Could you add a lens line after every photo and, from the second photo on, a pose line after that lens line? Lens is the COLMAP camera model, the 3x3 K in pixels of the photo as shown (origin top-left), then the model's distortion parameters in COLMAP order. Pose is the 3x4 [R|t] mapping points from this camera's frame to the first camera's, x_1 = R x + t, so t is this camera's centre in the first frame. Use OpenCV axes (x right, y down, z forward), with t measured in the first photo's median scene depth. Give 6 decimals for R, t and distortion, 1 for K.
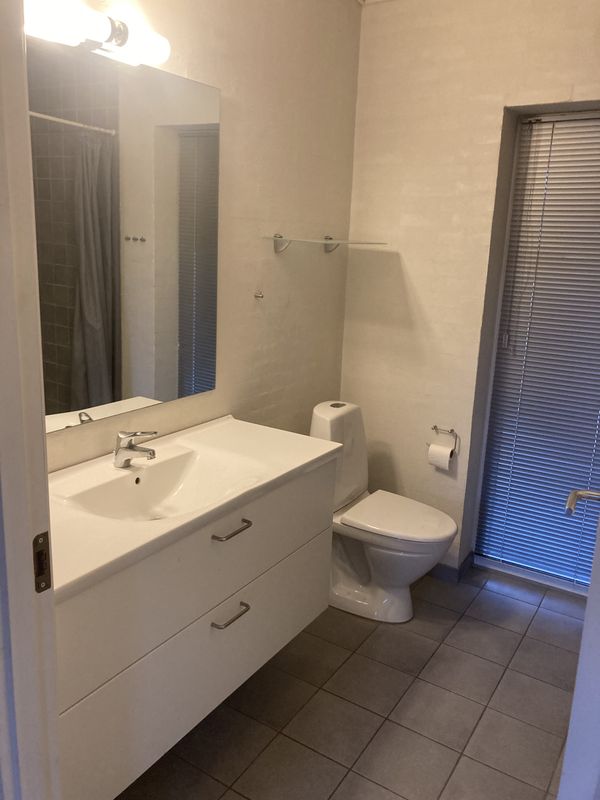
lens RADIAL K [[644.6, 0, 296.6], [0, 644.6, 399.6], [0, 0, 1]] dist [0.004436, 0.005709]
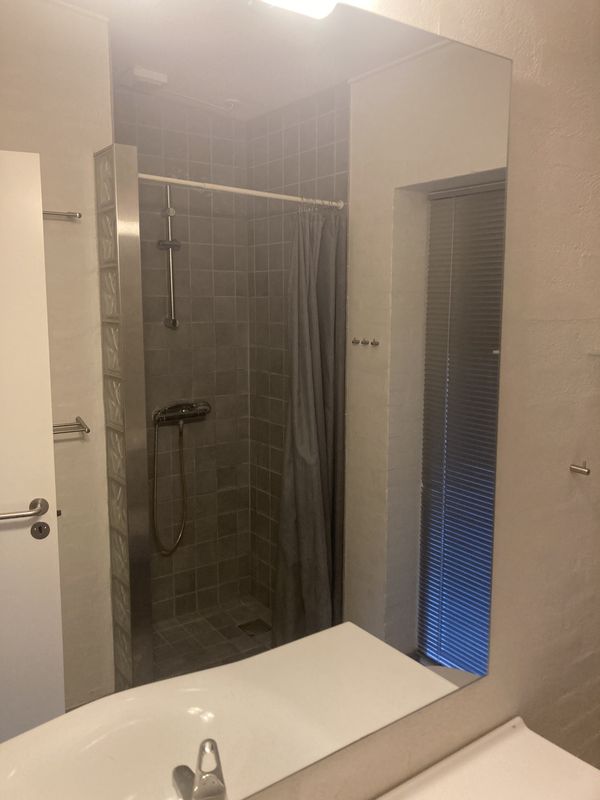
lens RADIAL K [[644.6, 0, 300.4], [0, 644.6, 397.4], [0, 0, 1]] dist [0.004436, 0.005709]
pose [[0.930474, -0.000174, -0.366359, -0.051442], [-0.044591, 0.992511, -0.113722, -0.100982], [0.363635, 0.122151, 0.923498, 0.307907]]
